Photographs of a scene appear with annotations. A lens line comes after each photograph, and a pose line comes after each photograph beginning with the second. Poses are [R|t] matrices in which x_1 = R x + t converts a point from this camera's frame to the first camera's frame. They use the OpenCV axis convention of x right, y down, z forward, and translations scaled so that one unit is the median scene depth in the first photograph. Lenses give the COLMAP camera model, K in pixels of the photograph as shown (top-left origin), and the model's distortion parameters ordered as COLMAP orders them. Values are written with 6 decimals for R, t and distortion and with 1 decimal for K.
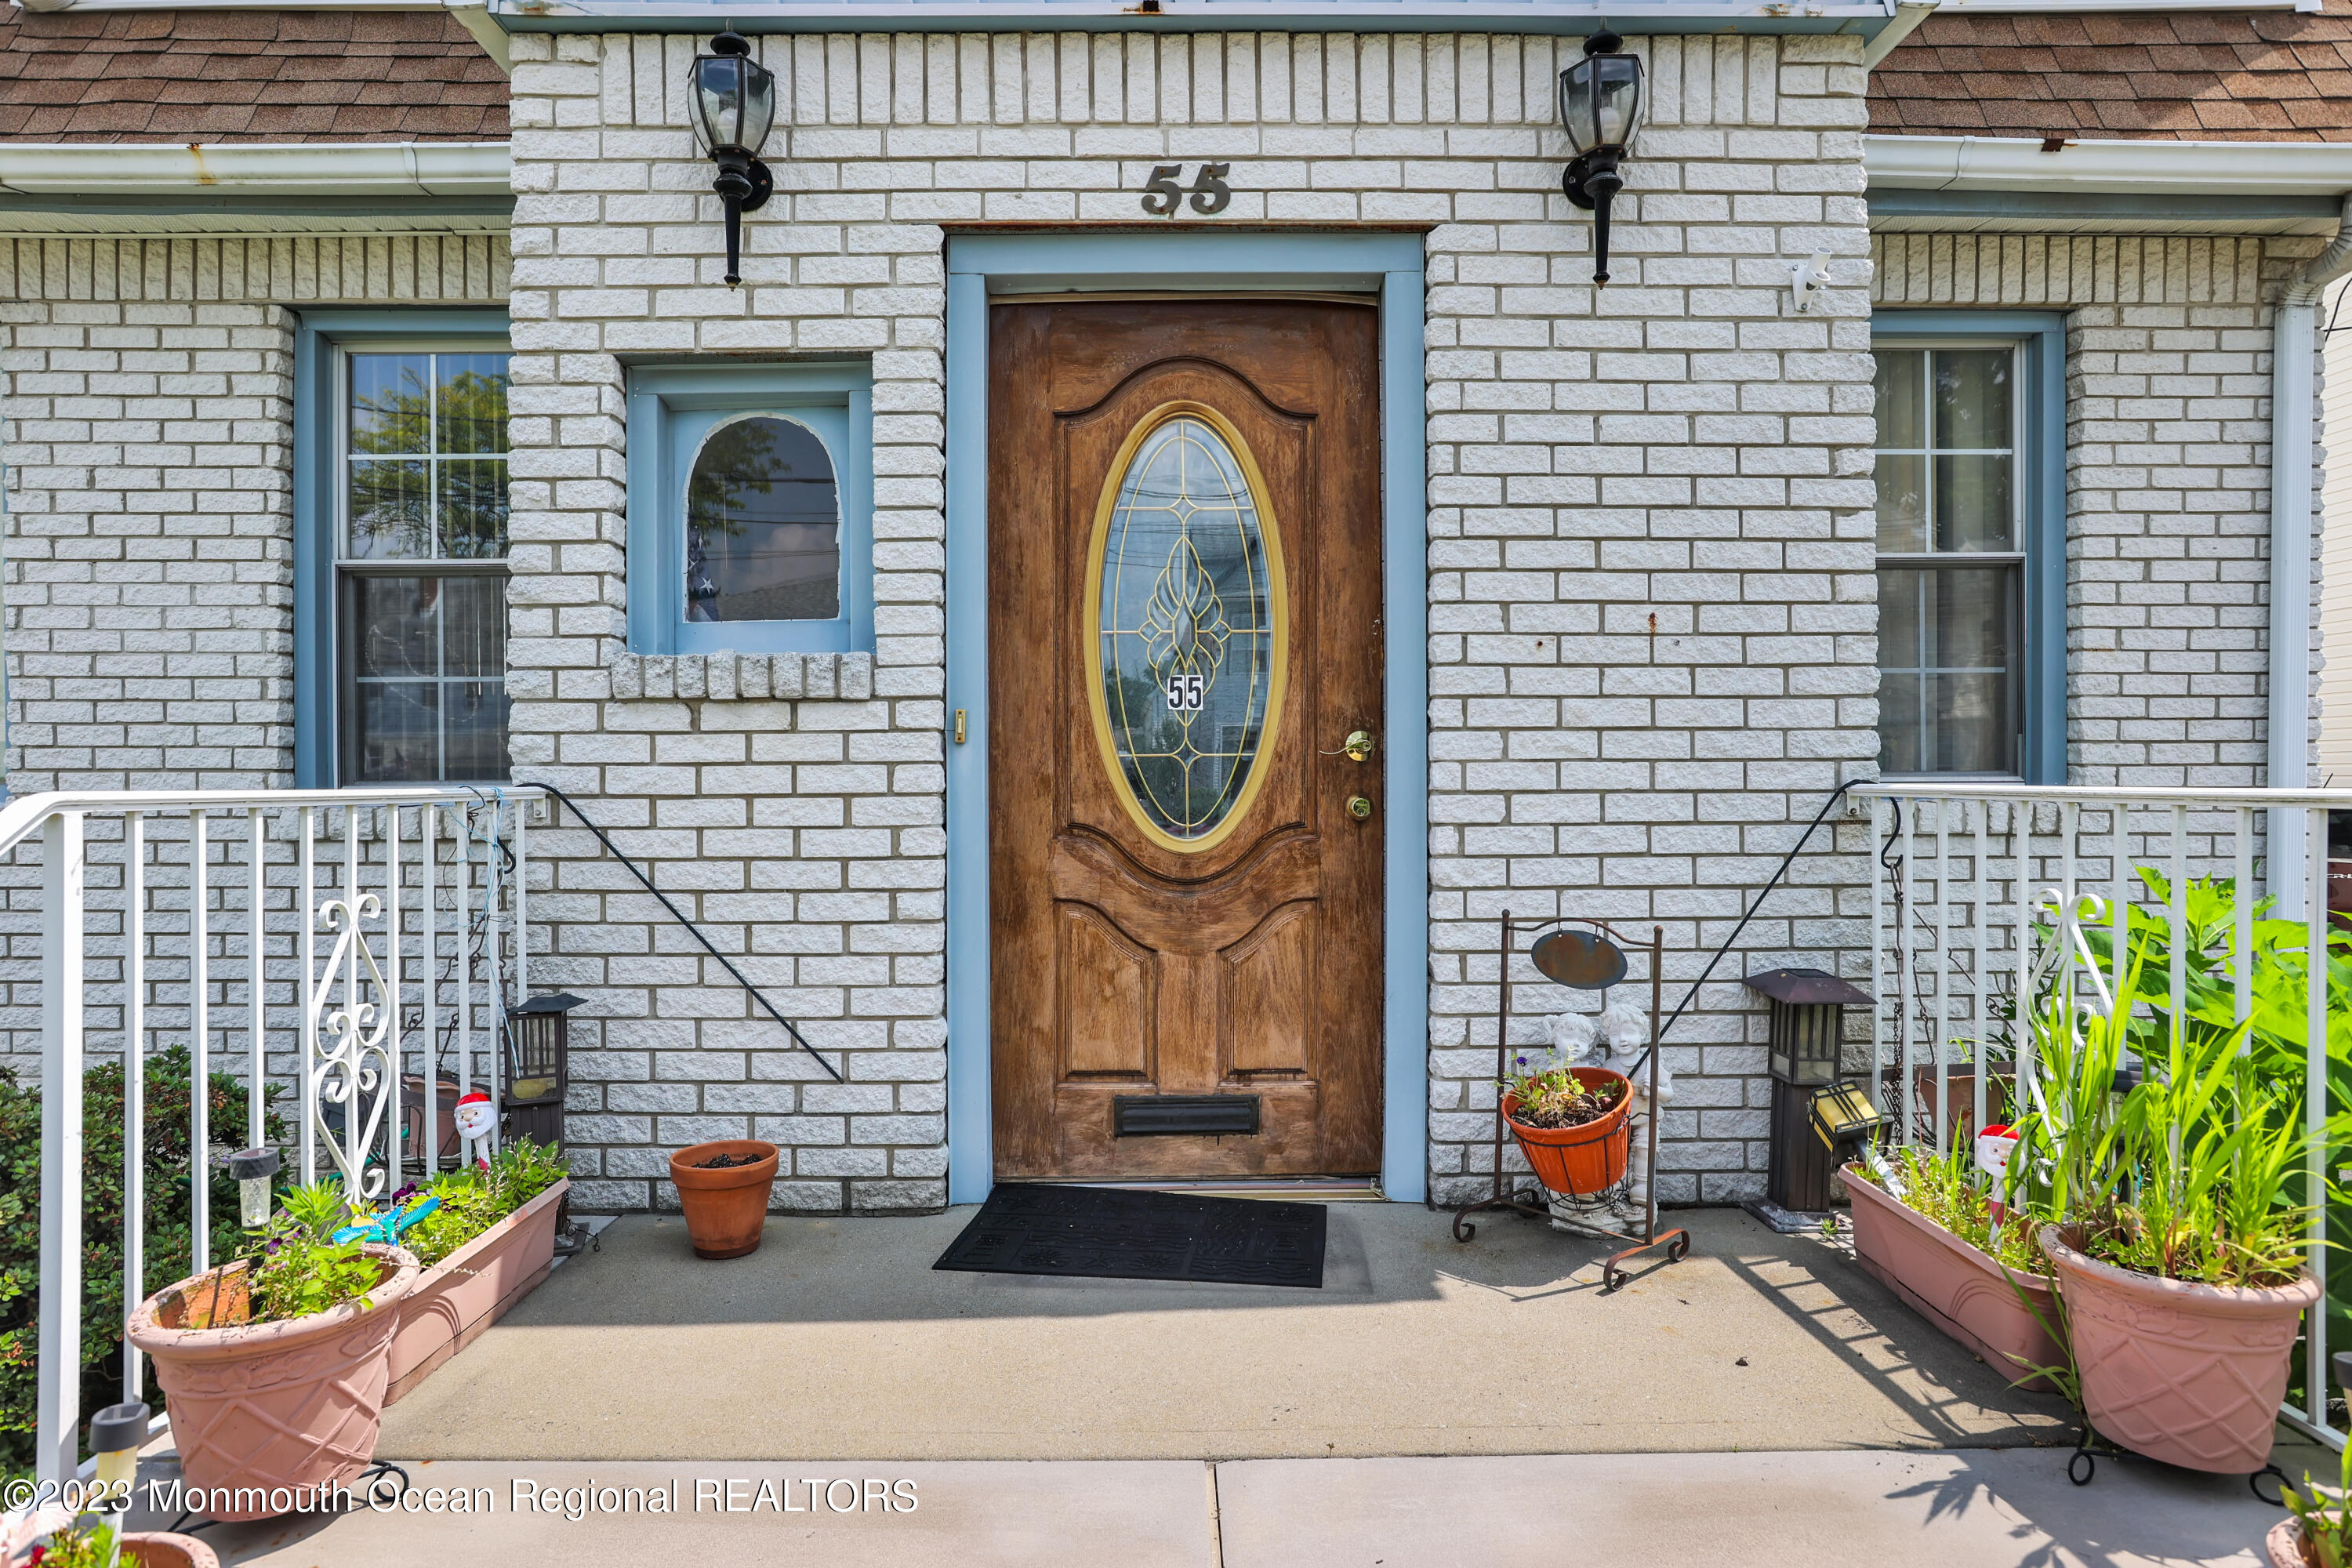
lens RADIAL K [[1379.0, 0, 1151.5], [0, 1379.0, 778.1], [0, 0, 1]] dist [-0.009063, 0.011812]
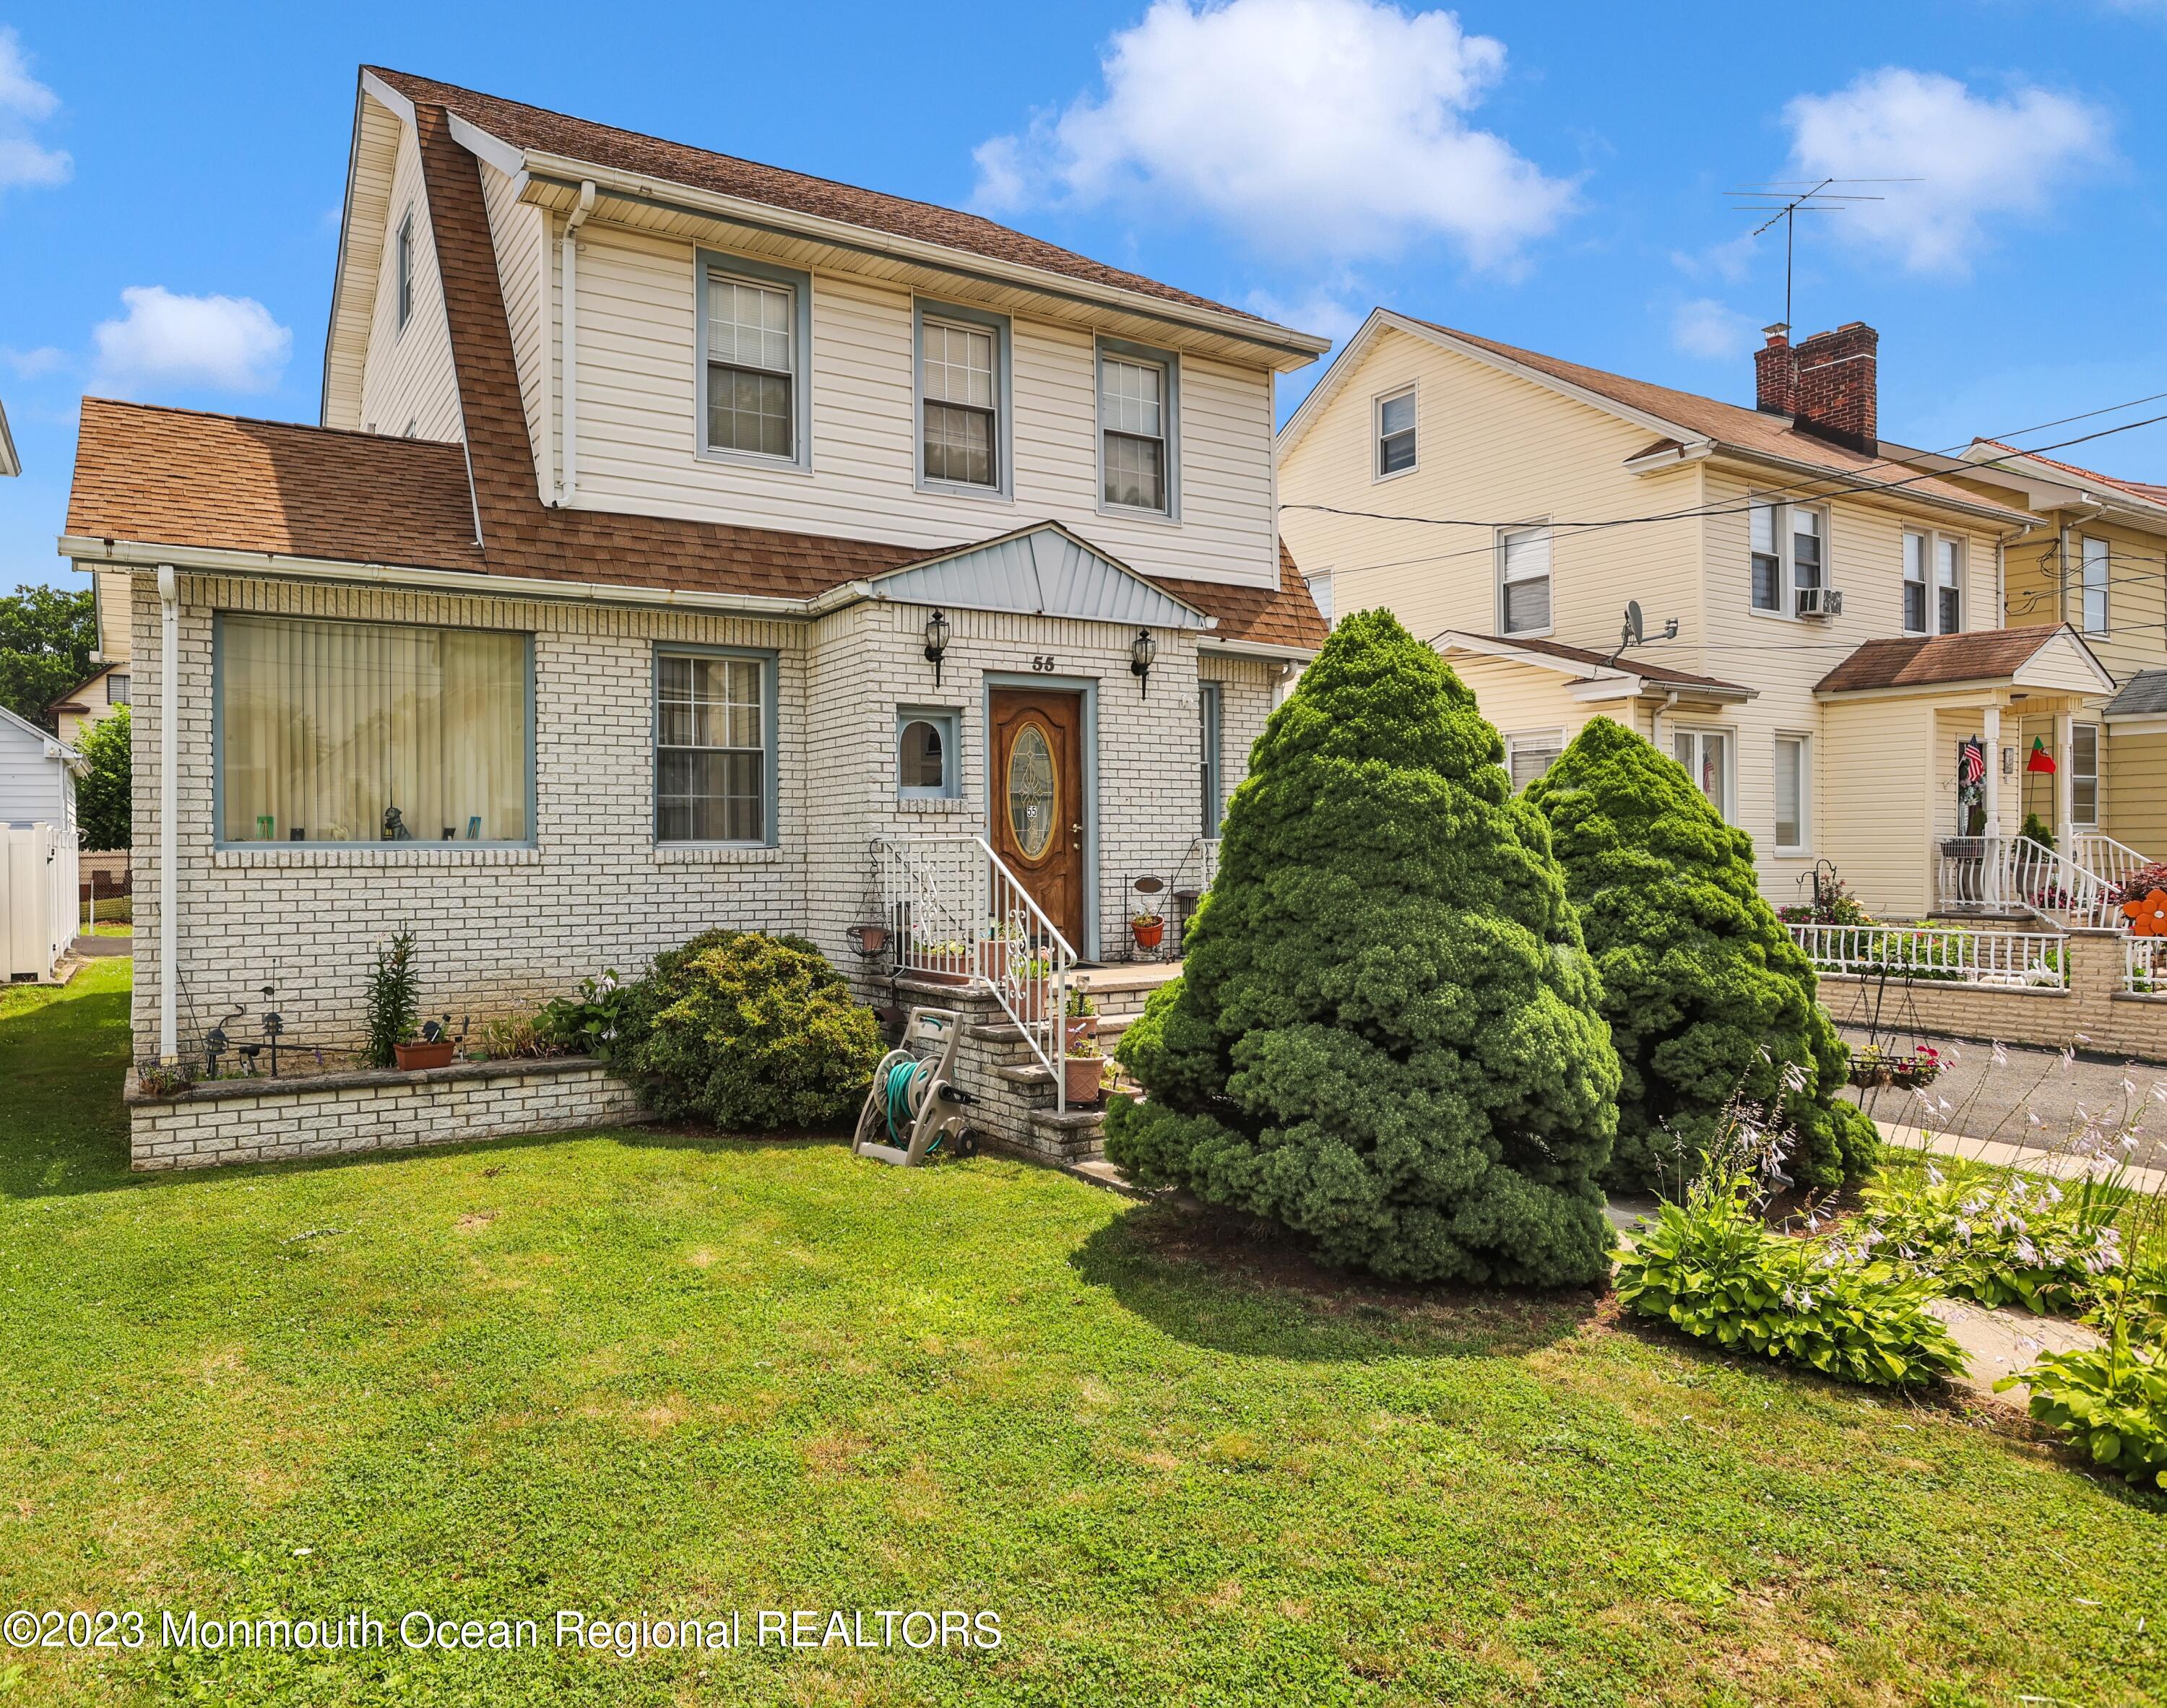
lens RADIAL K [[1720.7, 0, 1081.9], [0, 1720.7, 841.0], [0, 0, 1]] dist [-0.057299, 0.005059]
pose [[0.807779, 0.001442, 0.589484, -2.379621], [0.003971, 0.999961, -0.007887, 0.042255], [-0.589472, 0.008712, 0.807742, -2.455329]]
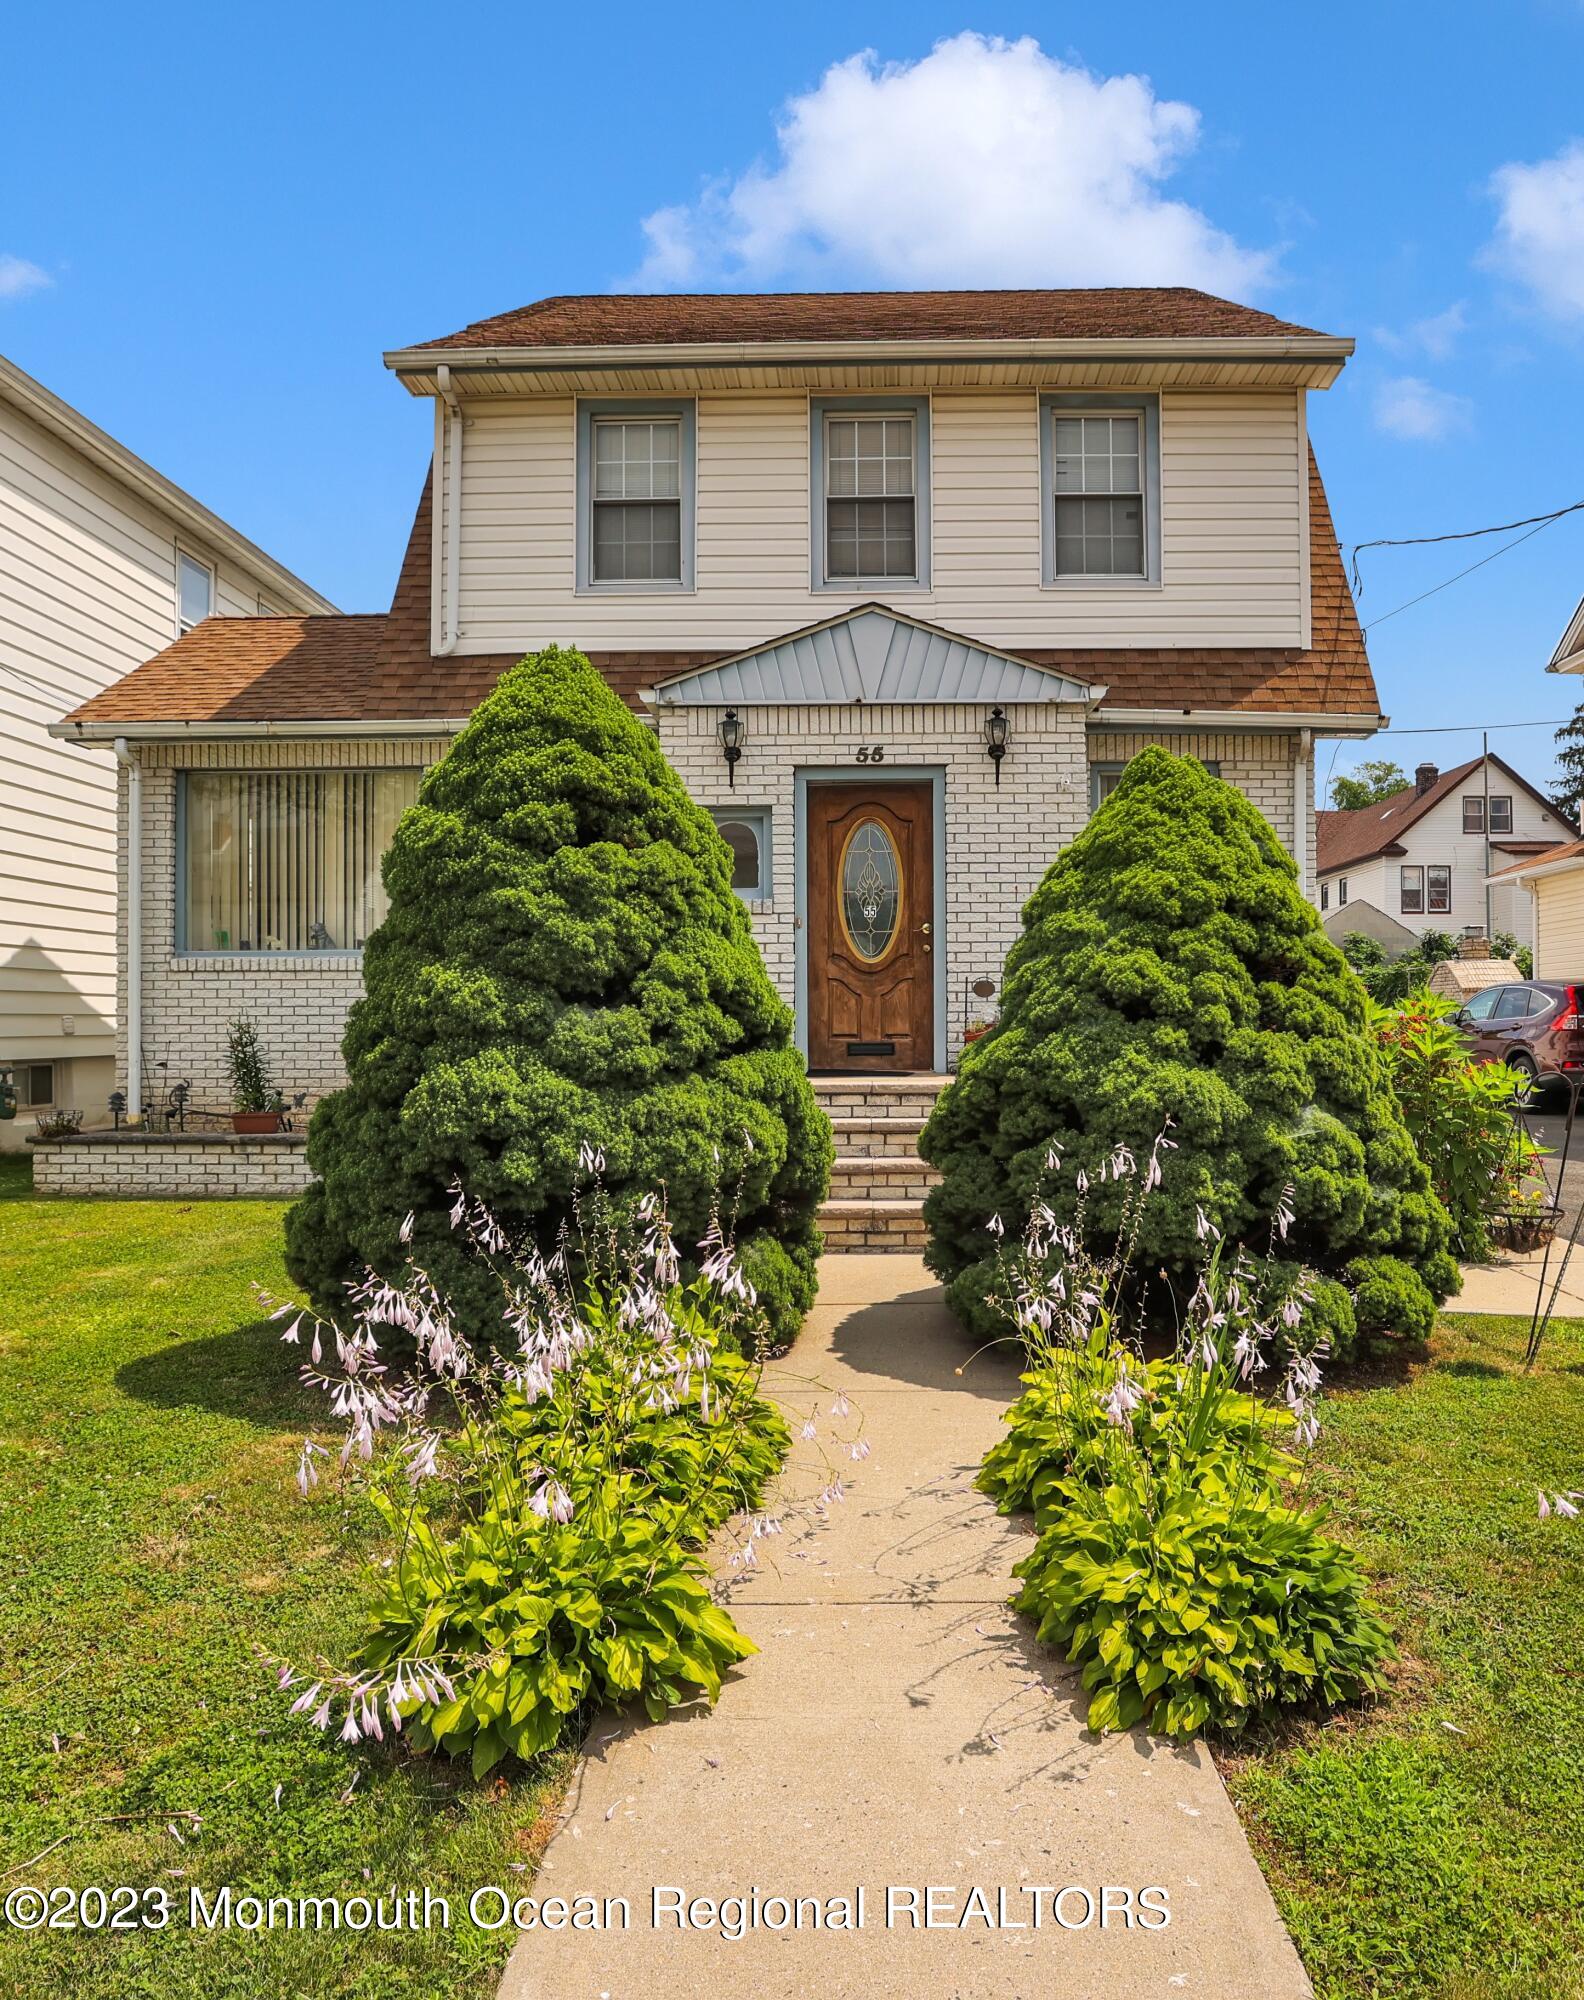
lens RADIAL K [[1728.6, 0, 801.9], [0, 1728.6, 1007.3], [0, 0, 1]] dist [-0.068817, 0.003125]
pose [[0.998966, -0.000311, -0.045469, 0.049639], [-0.000239, 0.999927, -0.012092, 0.208448], [0.045469, 0.012090, 0.998893, -3.000377]]
